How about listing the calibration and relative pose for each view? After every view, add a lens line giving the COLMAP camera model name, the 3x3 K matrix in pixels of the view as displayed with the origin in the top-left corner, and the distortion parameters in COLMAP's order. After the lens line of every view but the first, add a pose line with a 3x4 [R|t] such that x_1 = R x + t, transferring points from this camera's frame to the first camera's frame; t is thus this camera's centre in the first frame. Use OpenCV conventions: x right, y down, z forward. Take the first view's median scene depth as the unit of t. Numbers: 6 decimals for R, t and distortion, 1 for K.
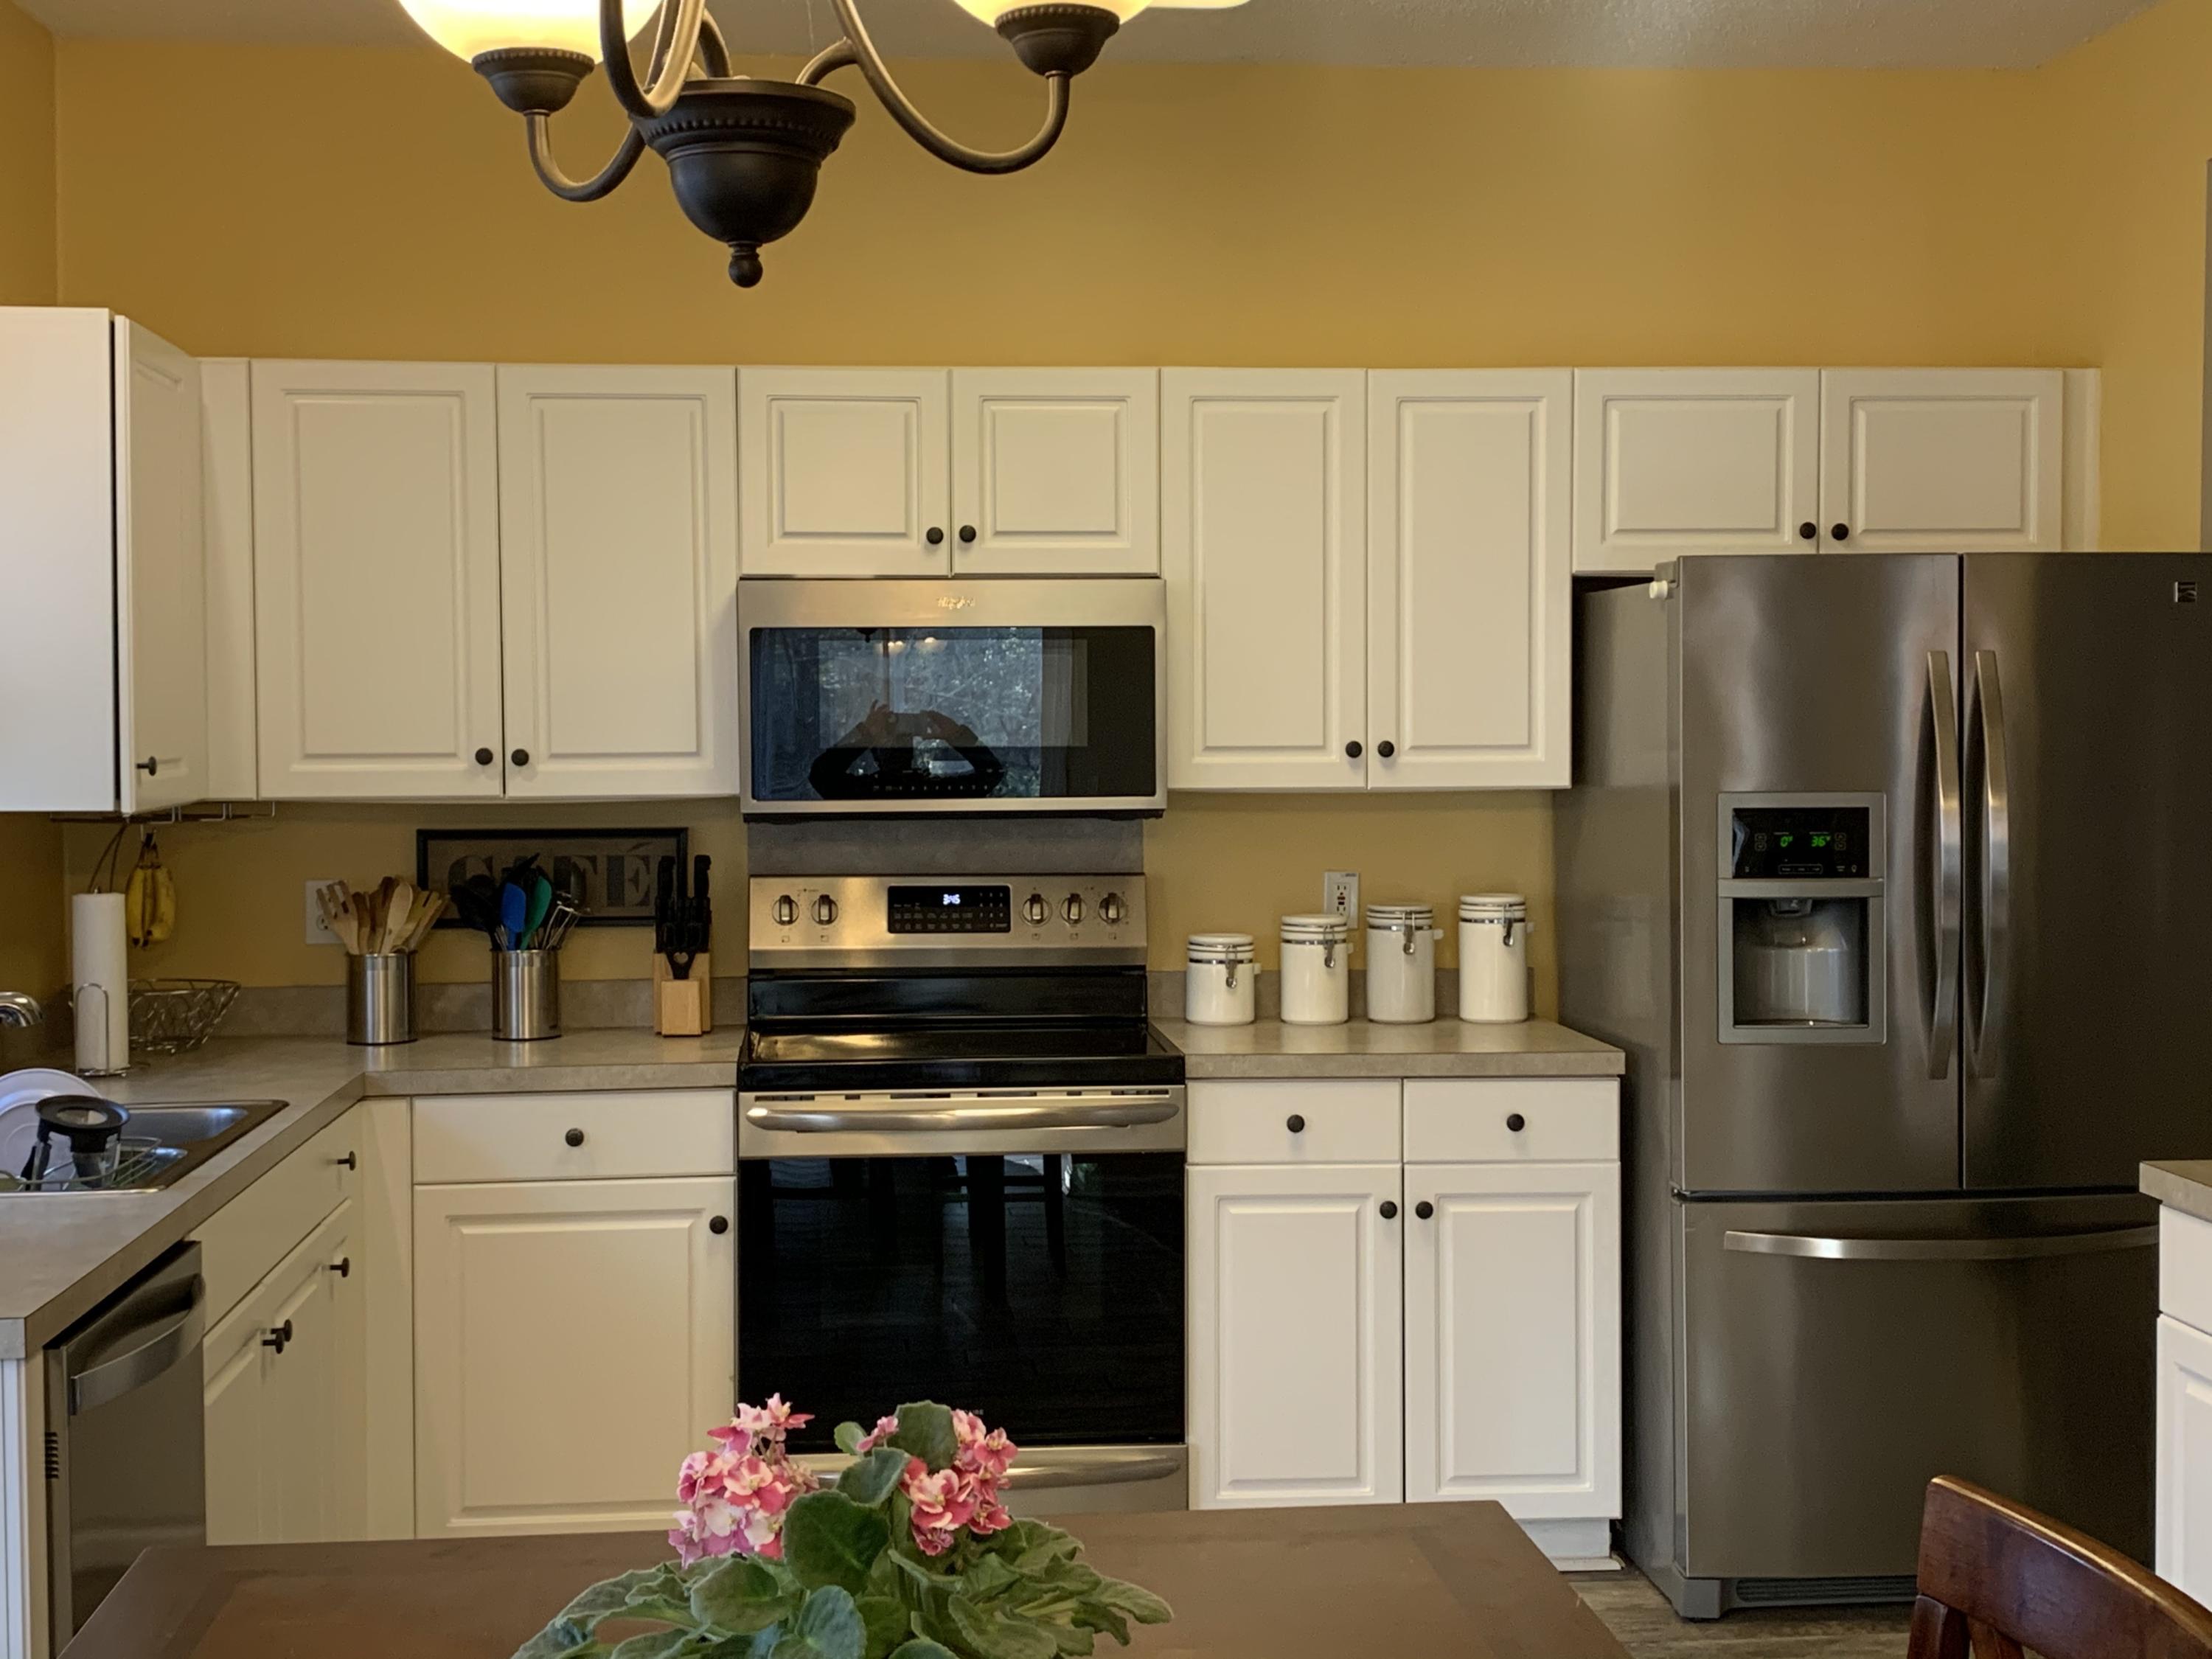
lens RADIAL K [[2779.9, 0, 1008.3], [0, 2779.9, 794.1], [0, 0, 1]] dist [0.253823, -0.930537]
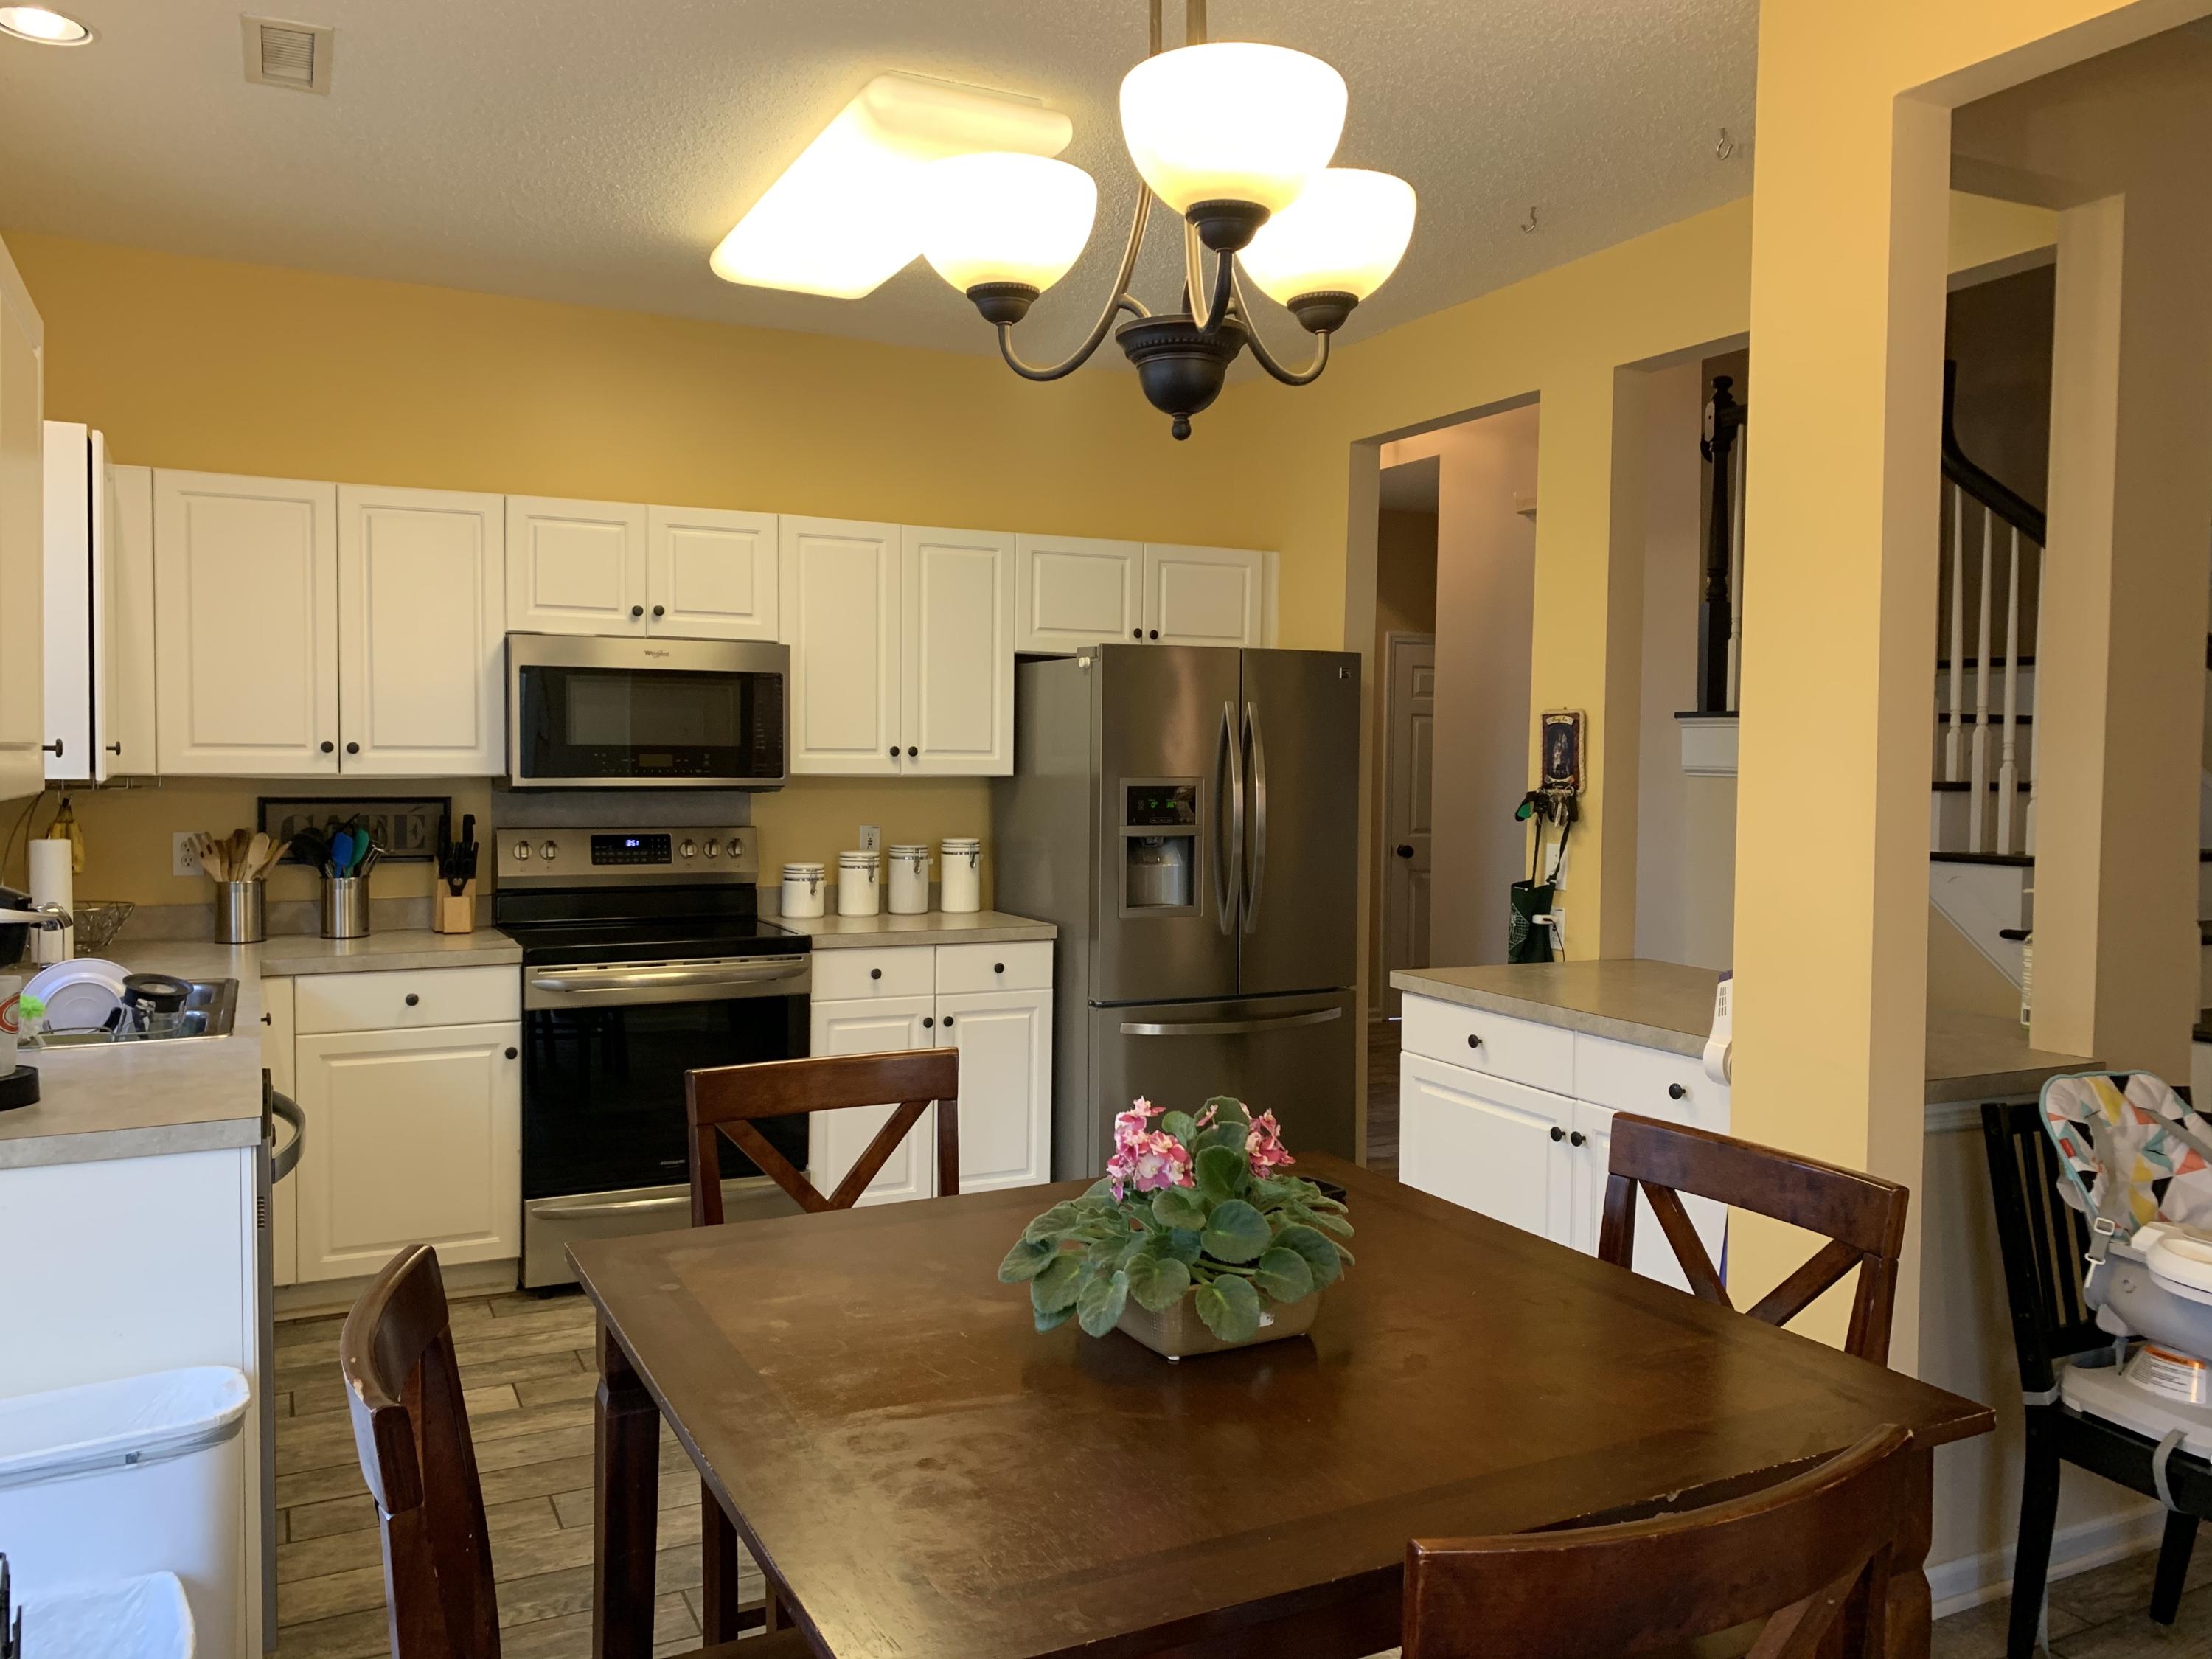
lens RADIAL K [[1672.9, 0, 1104.7], [0, 1672.9, 800.6], [0, 0, 1]] dist [0.029306, -0.027048]
pose [[0.927886, 0.003375, 0.372850, -0.133183], [-0.005430, 0.999975, 0.004461, 0.008491], [-0.372825, -0.006163, 0.927881, 0.020935]]
